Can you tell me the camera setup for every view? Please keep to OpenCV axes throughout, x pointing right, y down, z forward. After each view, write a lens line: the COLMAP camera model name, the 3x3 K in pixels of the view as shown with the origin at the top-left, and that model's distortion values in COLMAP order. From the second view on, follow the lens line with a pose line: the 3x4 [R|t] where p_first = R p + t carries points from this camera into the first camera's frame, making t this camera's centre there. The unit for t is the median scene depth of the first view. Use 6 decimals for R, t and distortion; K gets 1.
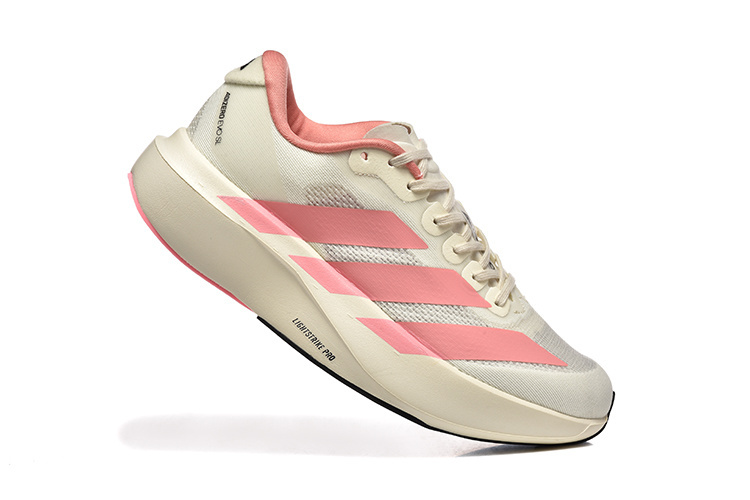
lens RADIAL K [[1969.1, 0, 375.0], [0, 1969.1, 250.2], [0, 0, 1]] dist [-0.049753, 0.000000]
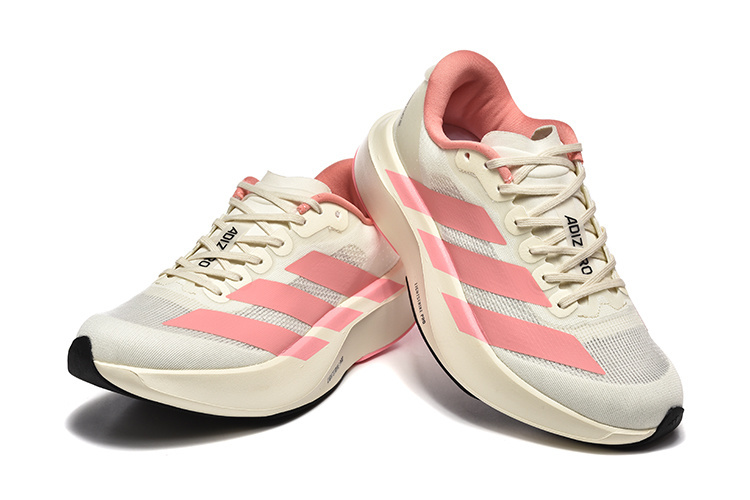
lens RADIAL K [[1969.1, 0, 375.0], [0, 1969.1, 249.7], [0, 0, 1]] dist [-0.049753, 0.000000]
pose [[0.701865, 0.180794, -0.688984, 0.747507], [-0.100790, 0.982728, 0.155200, -0.164725], [0.705143, -0.039487, 0.707965, 0.152763]]
